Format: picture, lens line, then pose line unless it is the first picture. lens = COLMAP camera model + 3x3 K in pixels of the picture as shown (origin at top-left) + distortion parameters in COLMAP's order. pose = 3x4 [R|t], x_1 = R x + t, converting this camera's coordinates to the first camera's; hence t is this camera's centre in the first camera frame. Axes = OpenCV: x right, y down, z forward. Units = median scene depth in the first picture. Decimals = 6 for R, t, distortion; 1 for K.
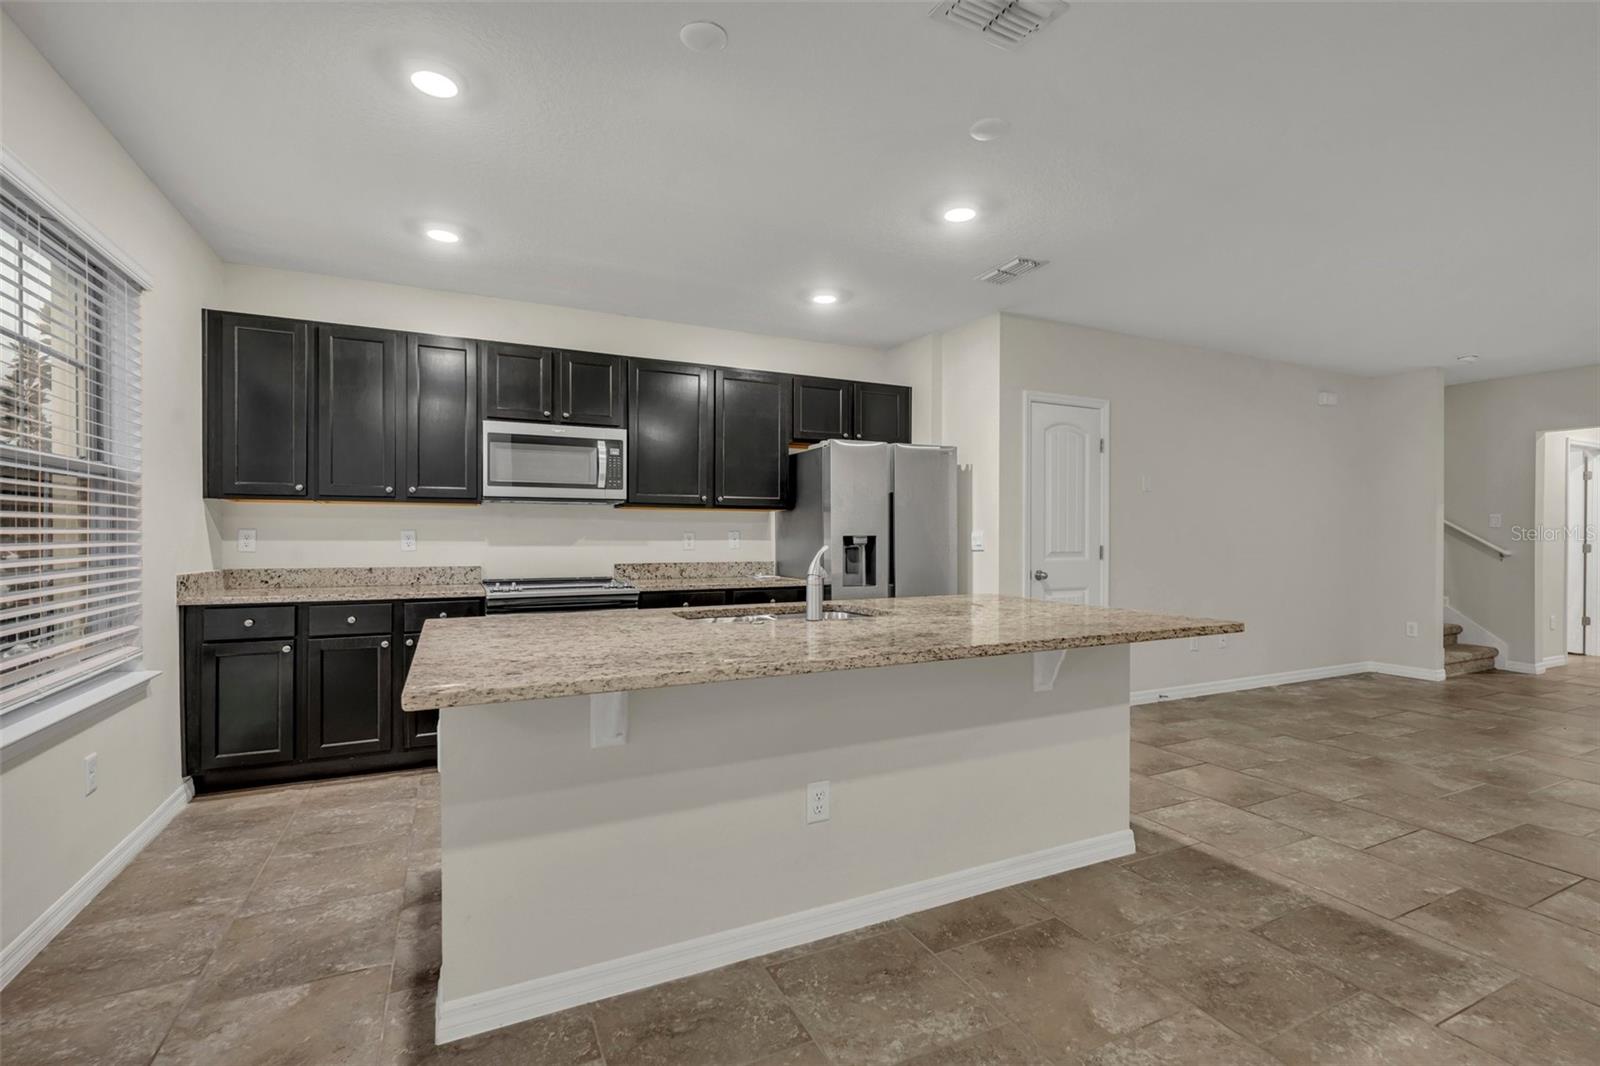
lens RADIAL K [[698.5, 0, 810.0], [0, 698.5, 538.6], [0, 0, 1]] dist [0.000331, 0.000014]
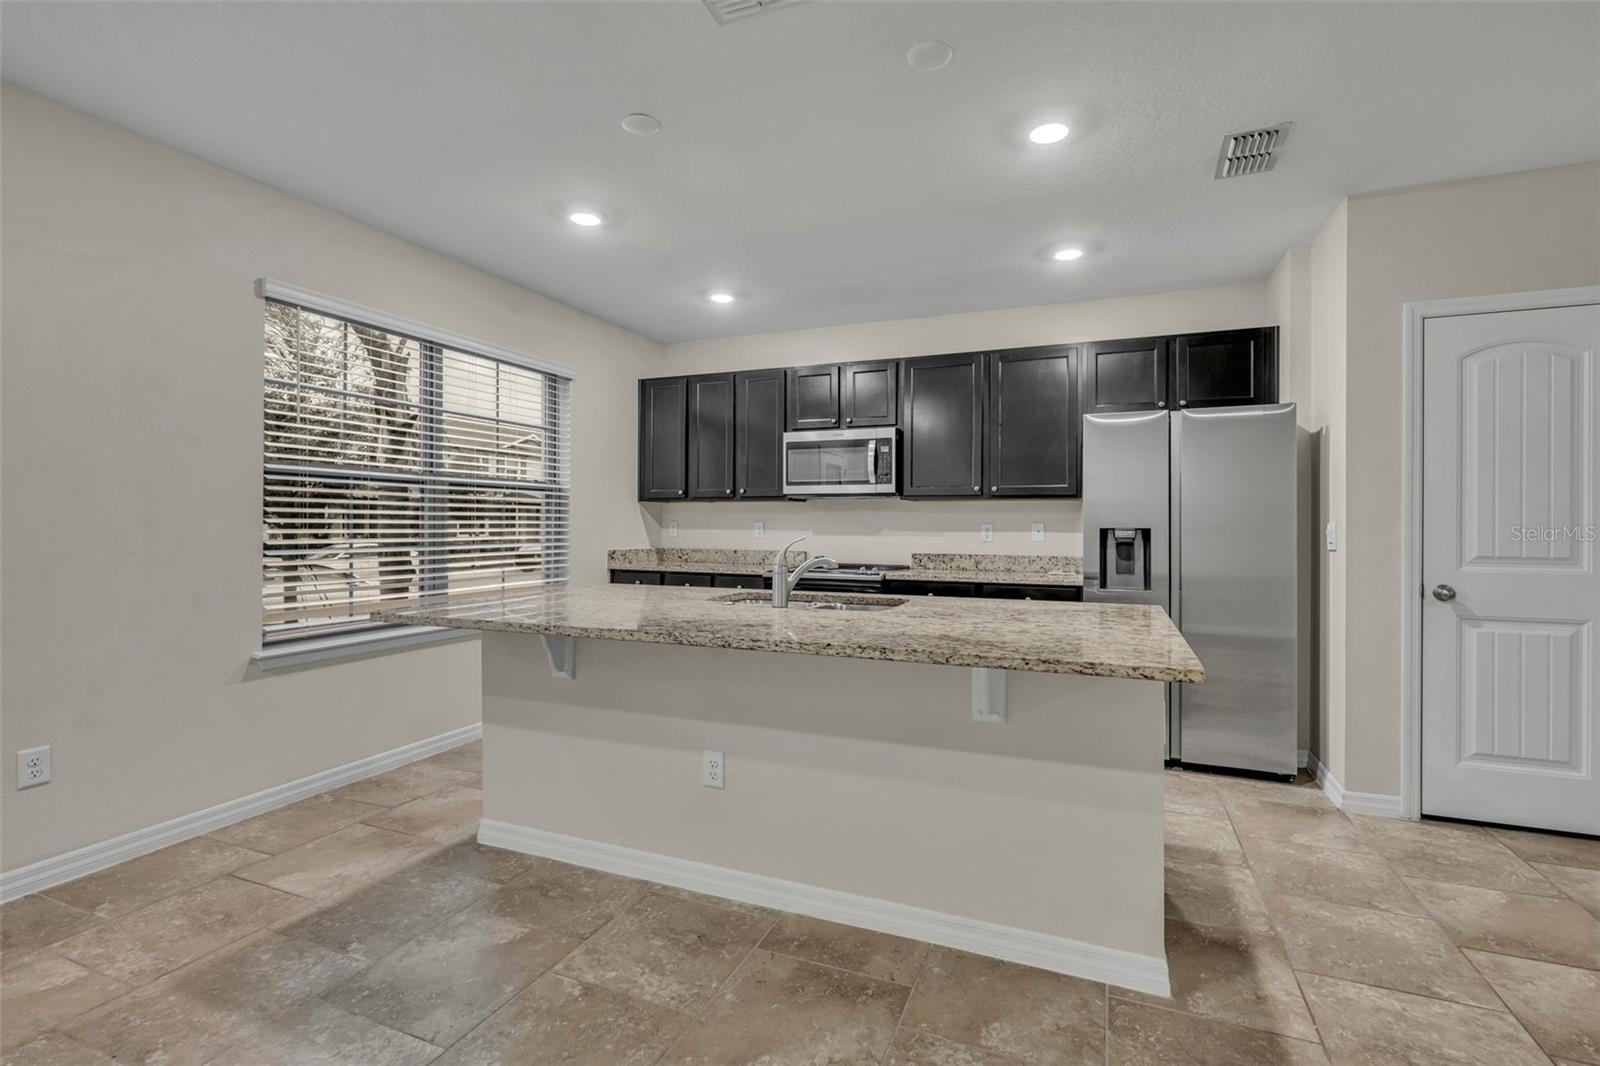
lens RADIAL K [[715.6, 0, 804.6], [0, 715.6, 518.3], [0, 0, 1]] dist [-0.001765, -0.000151]
pose [[0.674110, -0.005438, -0.738611, 0.483283], [-0.007103, 0.999879, -0.013844, -0.001166], [0.738597, 0.014579, 0.673990, 0.176232]]
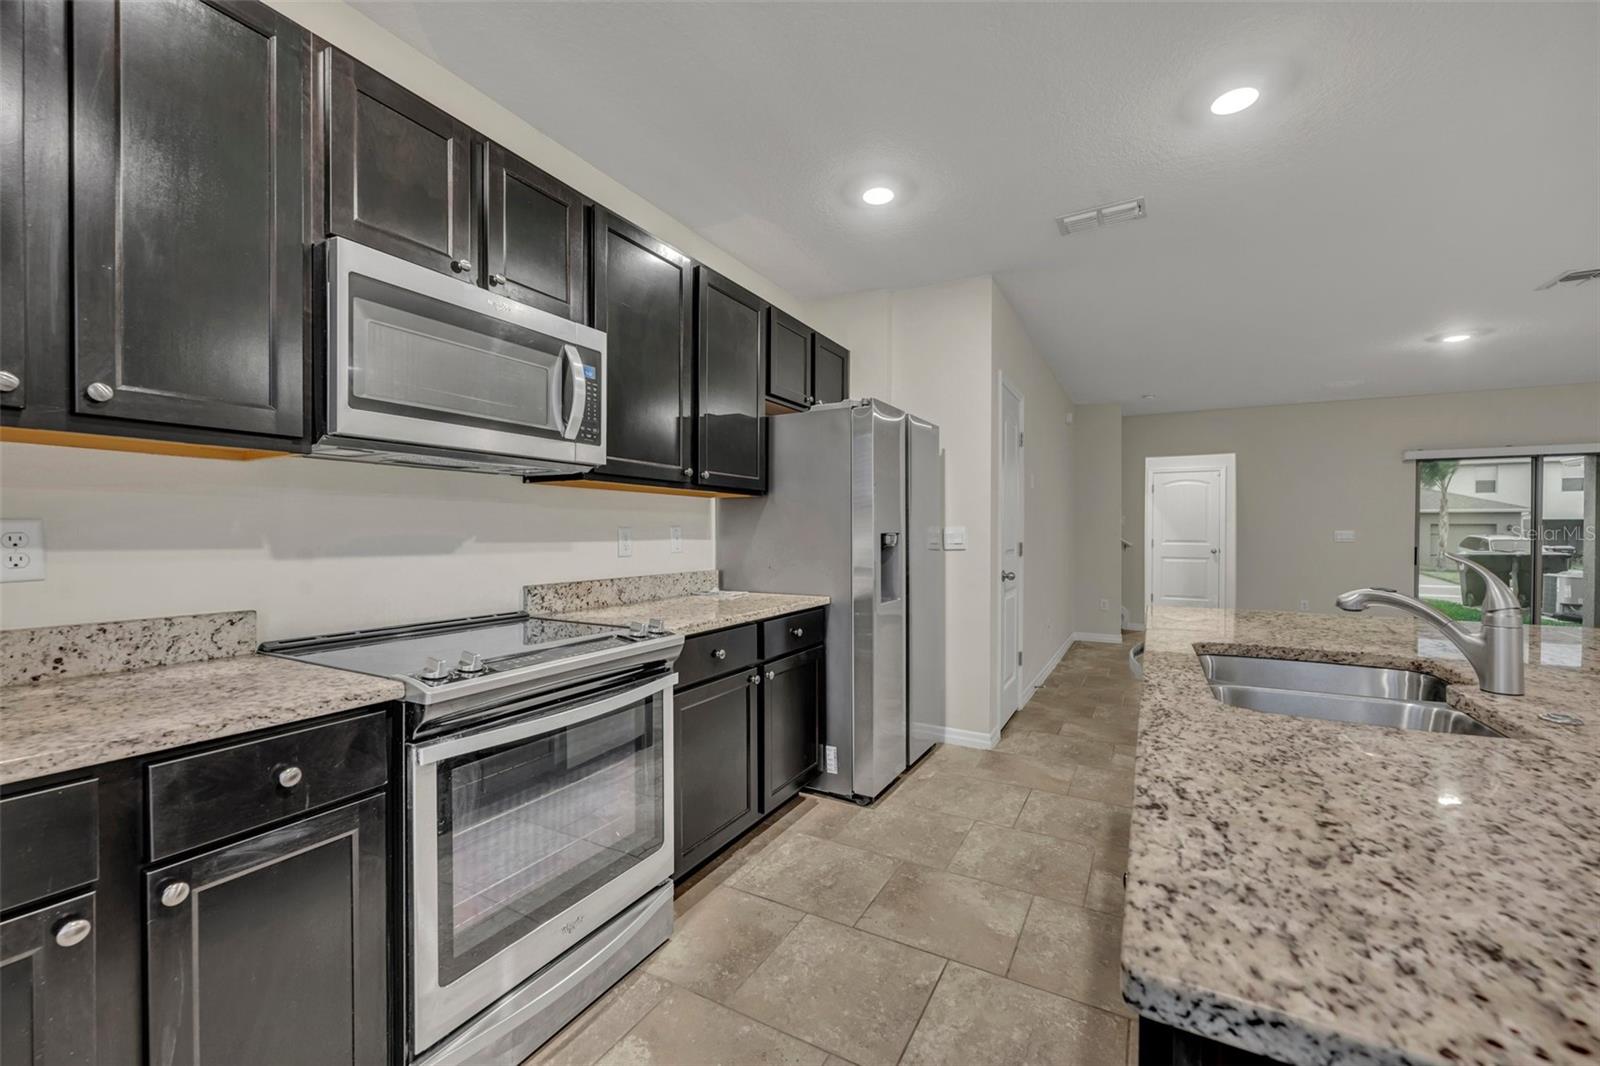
lens RADIAL K [[638.4, 0, 794.8], [0, 638.4, 536.2], [0, 0, 1]] dist [-0.000123, 0.000331]
pose [[0.822428, -0.005069, 0.568846, -0.452547], [0.003146, 0.999986, 0.004363, -0.004291], [-0.568860, -0.001799, 0.822432, 0.555623]]
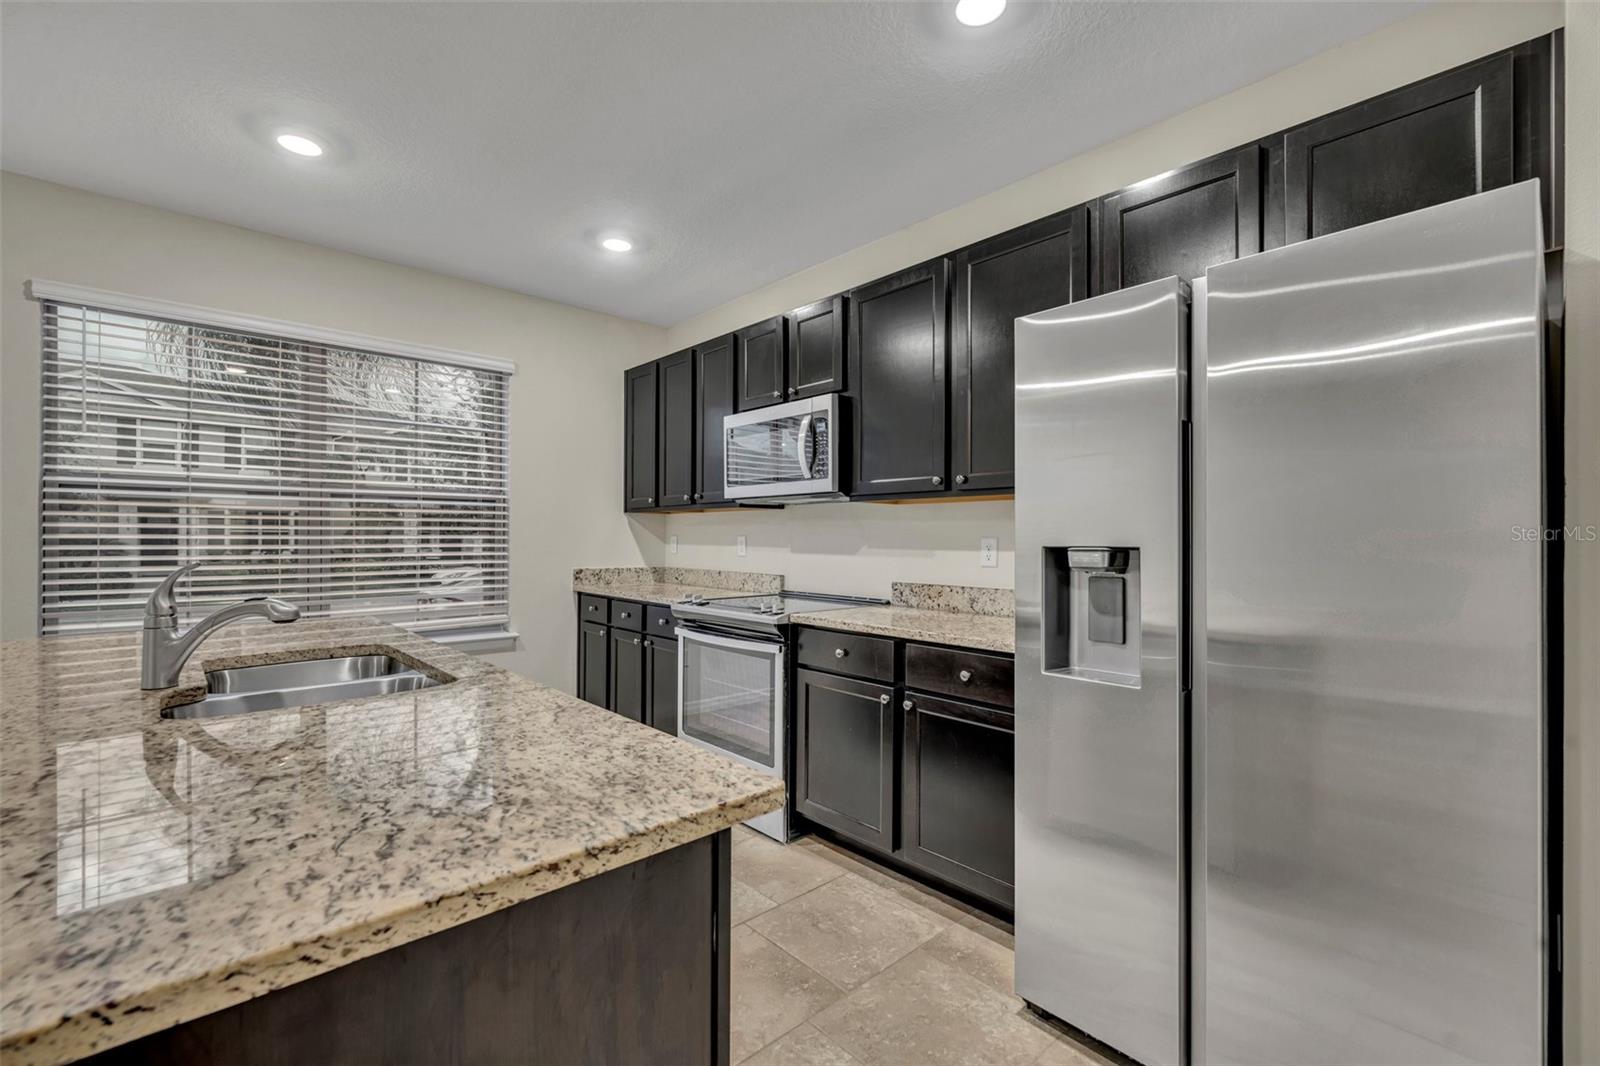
lens RADIAL K [[698.5, 0, 798.6], [0, 698.5, 527.4], [0, 0, 1]] dist [0.000331, 0.000014]
pose [[0.288210, -0.015057, -0.957449, 0.438055], [-0.006698, 0.999820, -0.017740, -0.007178], [0.957544, 0.011526, 0.288057, 0.817164]]
